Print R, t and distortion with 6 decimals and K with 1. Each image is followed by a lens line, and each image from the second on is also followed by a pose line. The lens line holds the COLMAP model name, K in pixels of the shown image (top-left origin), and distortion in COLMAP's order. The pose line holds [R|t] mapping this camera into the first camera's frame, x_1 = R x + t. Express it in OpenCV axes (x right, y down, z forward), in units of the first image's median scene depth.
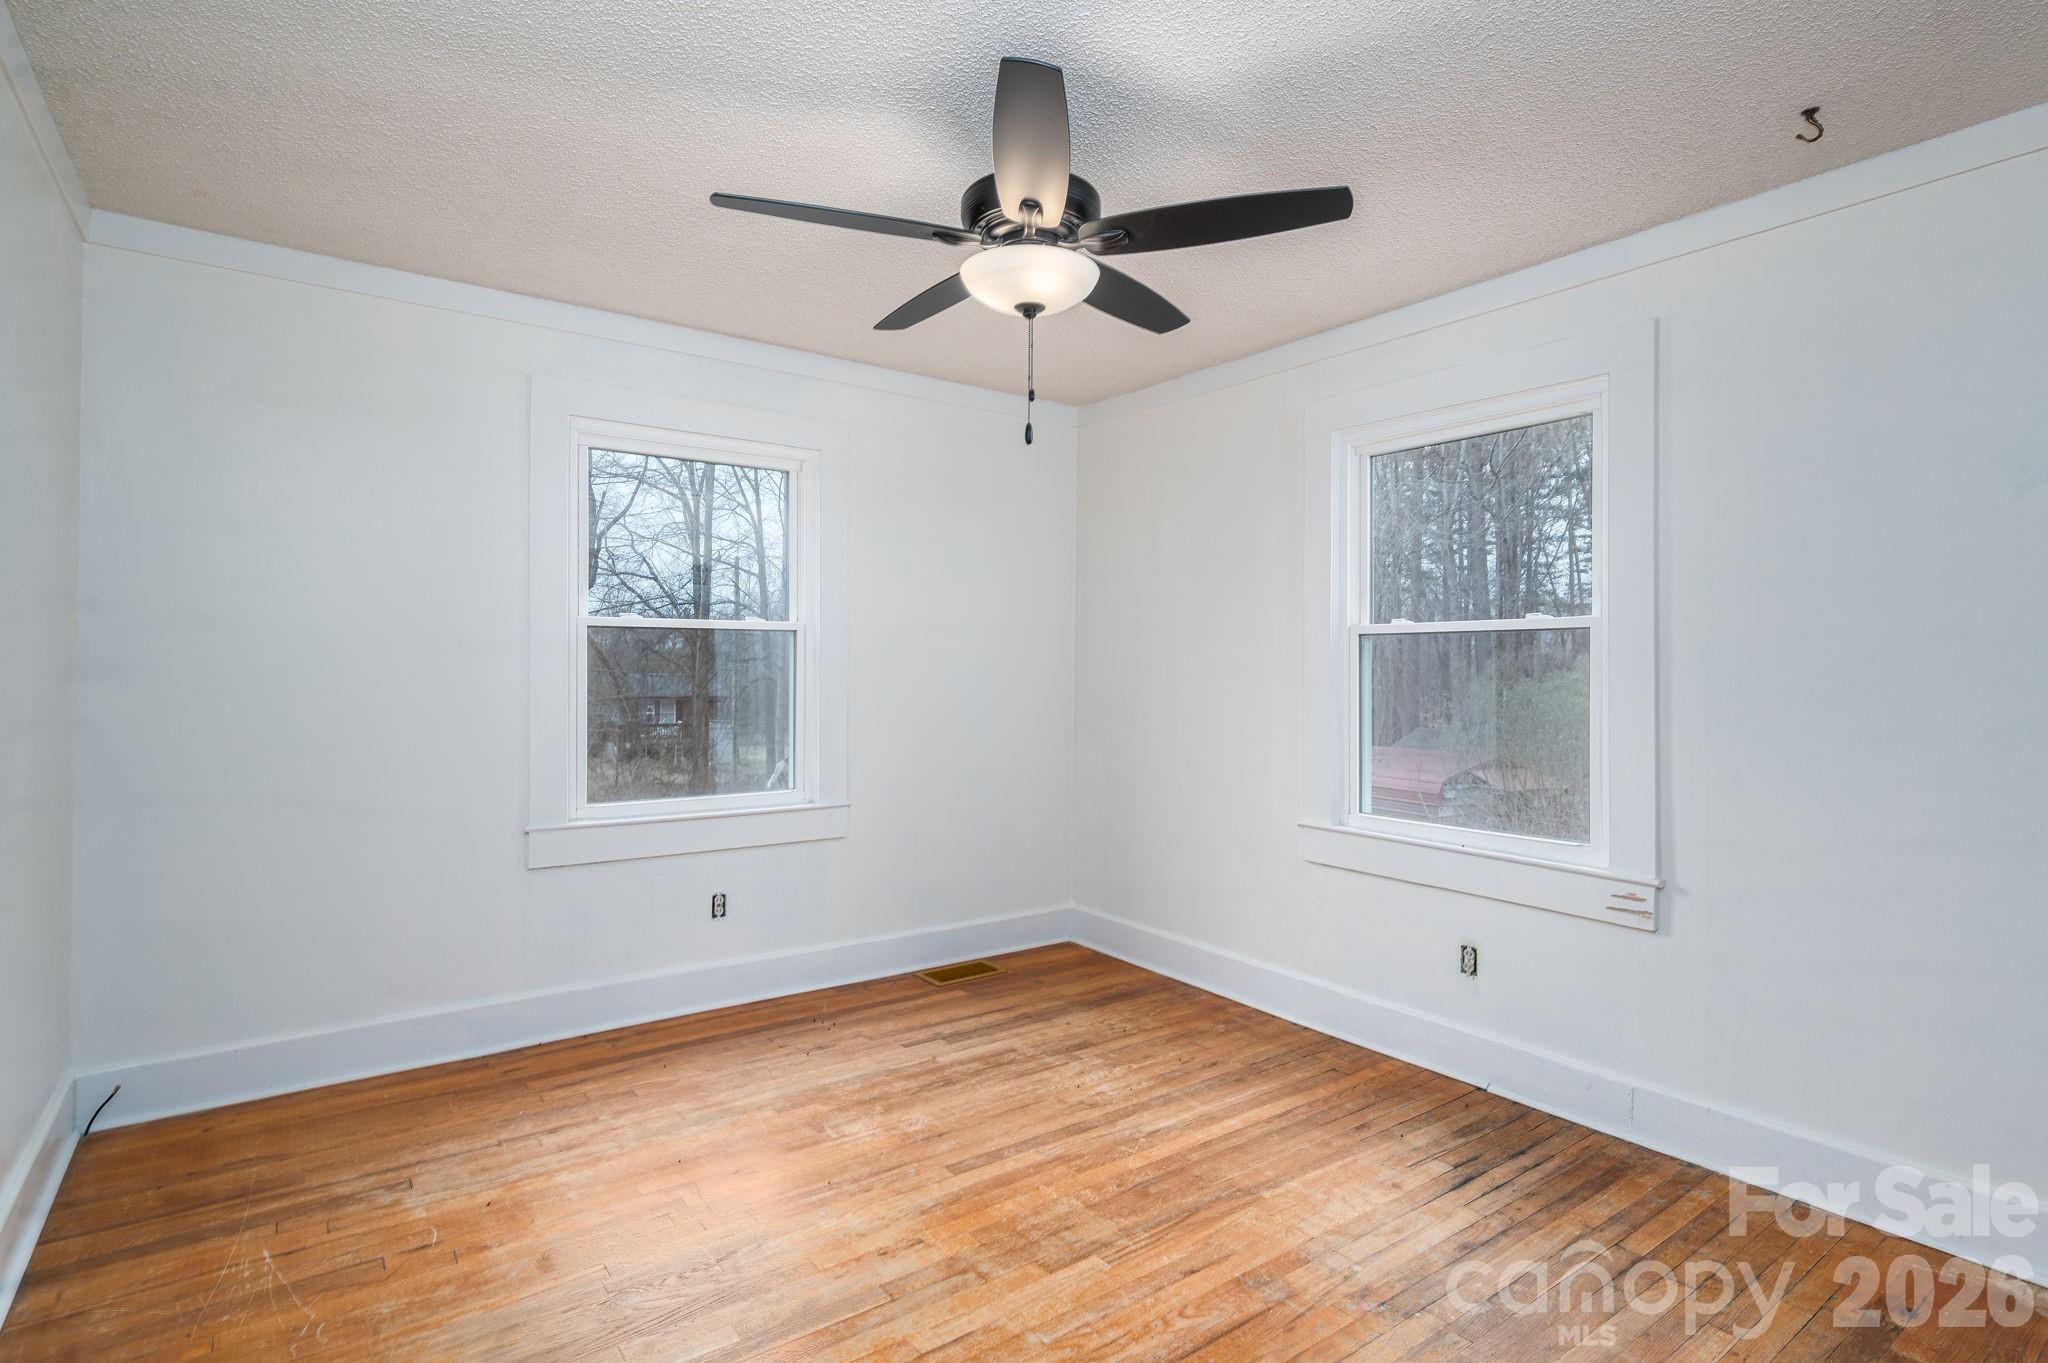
lens RADIAL K [[1037.3, 0, 1021.7], [0, 1037.3, 676.8], [0, 0, 1]] dist [-0.007182, -0.000741]
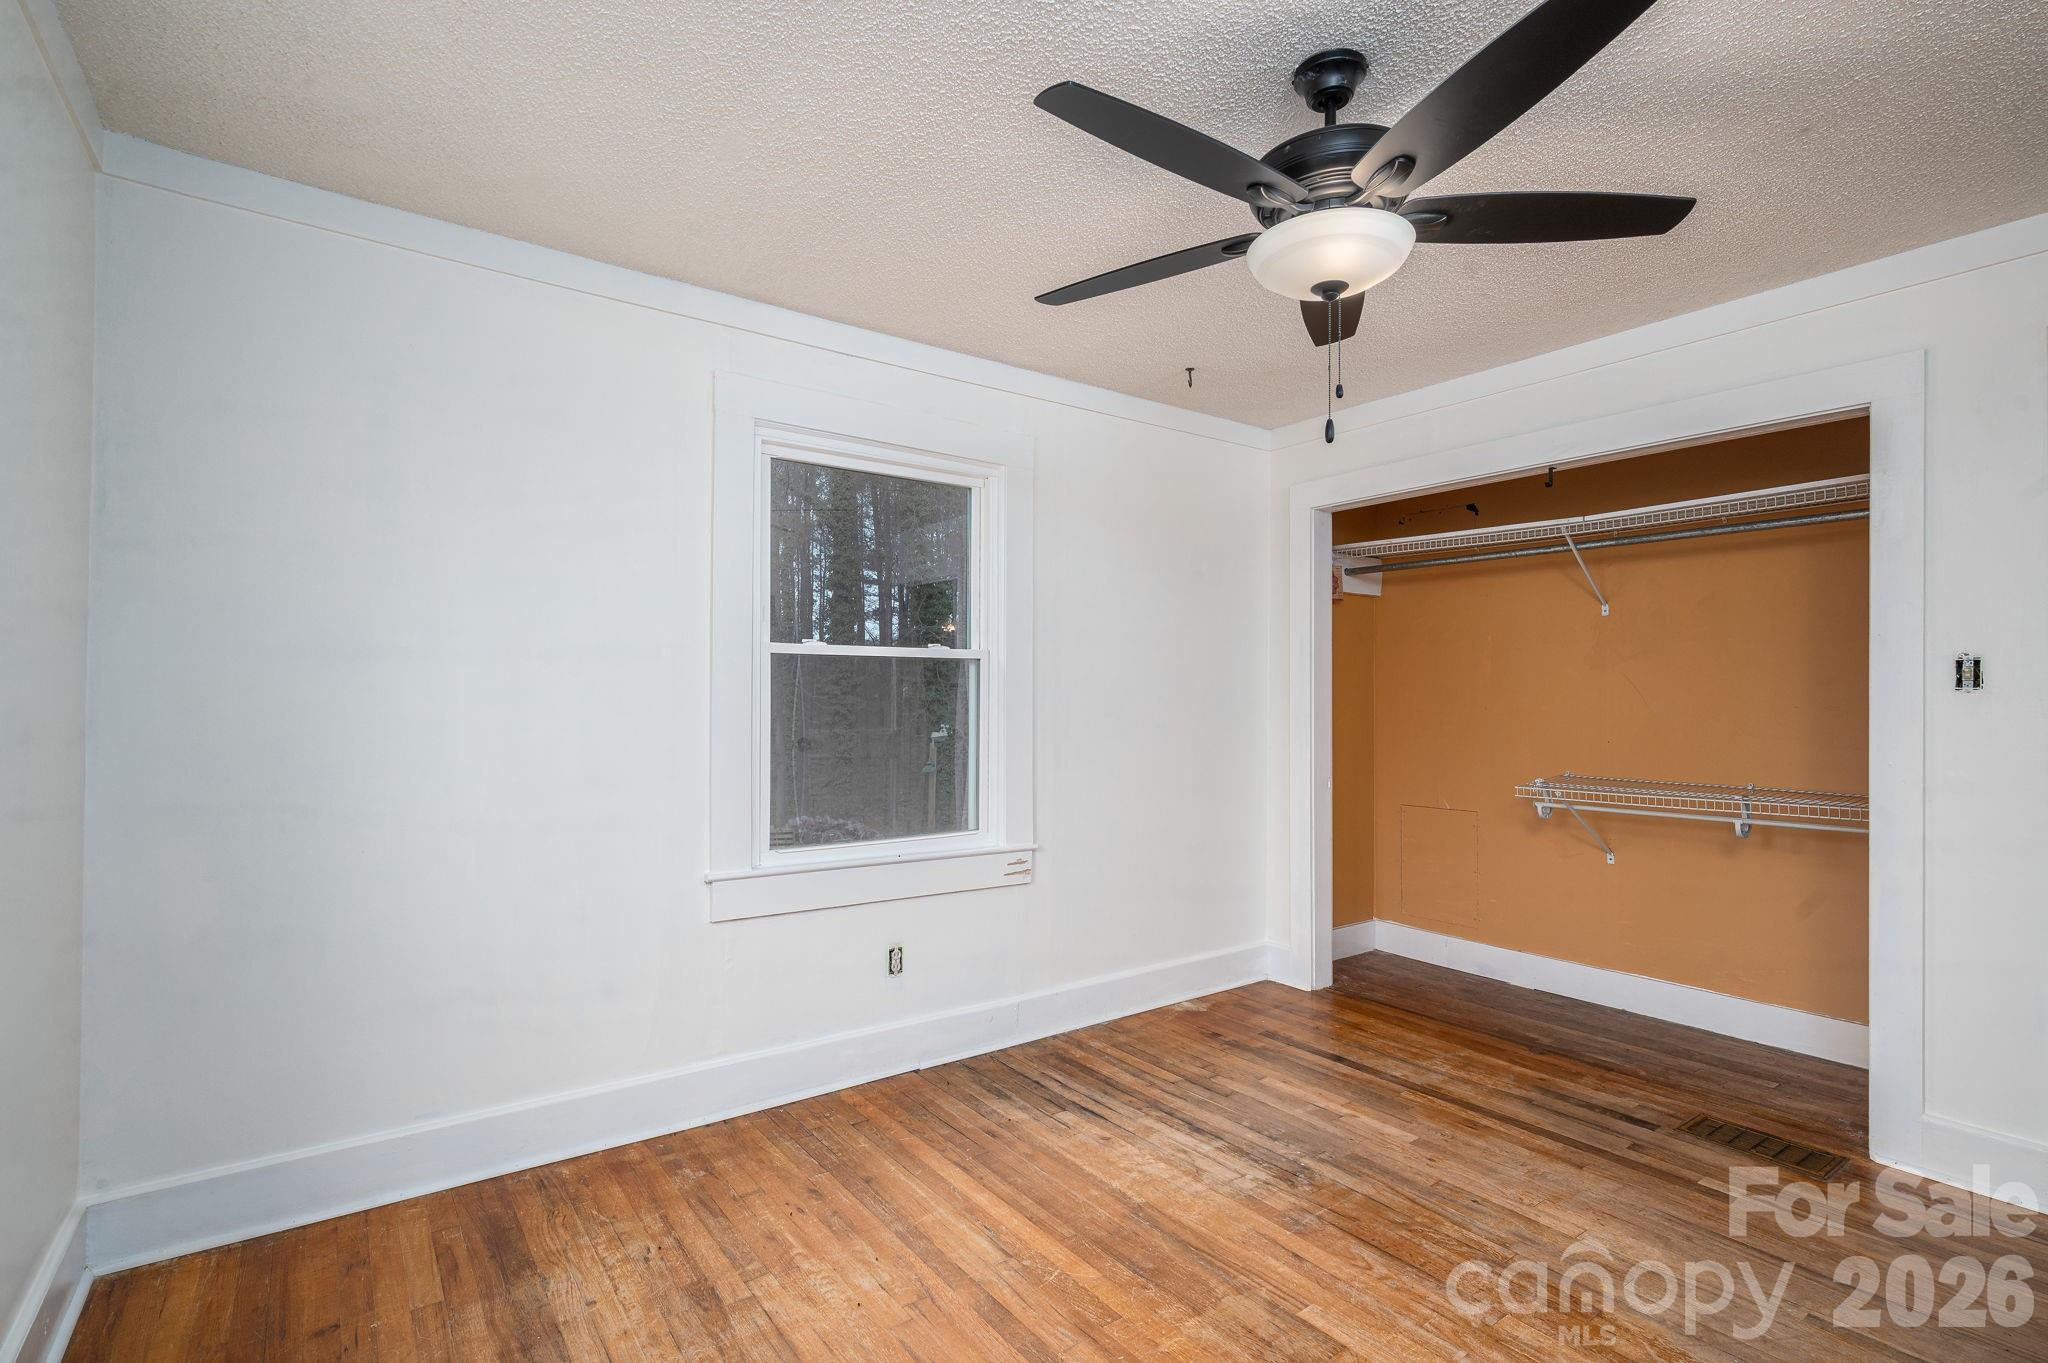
lens RADIAL K [[934.4, 0, 1017.9], [0, 934.4, 688.2], [0, 0, 1]] dist [-0.002165, 0.000206]
pose [[0.002490, 0.001189, 0.999996, -0.597175], [0.000478, 0.999999, -0.001191, -0.011257], [-0.999997, 0.000481, 0.002490, 0.950516]]
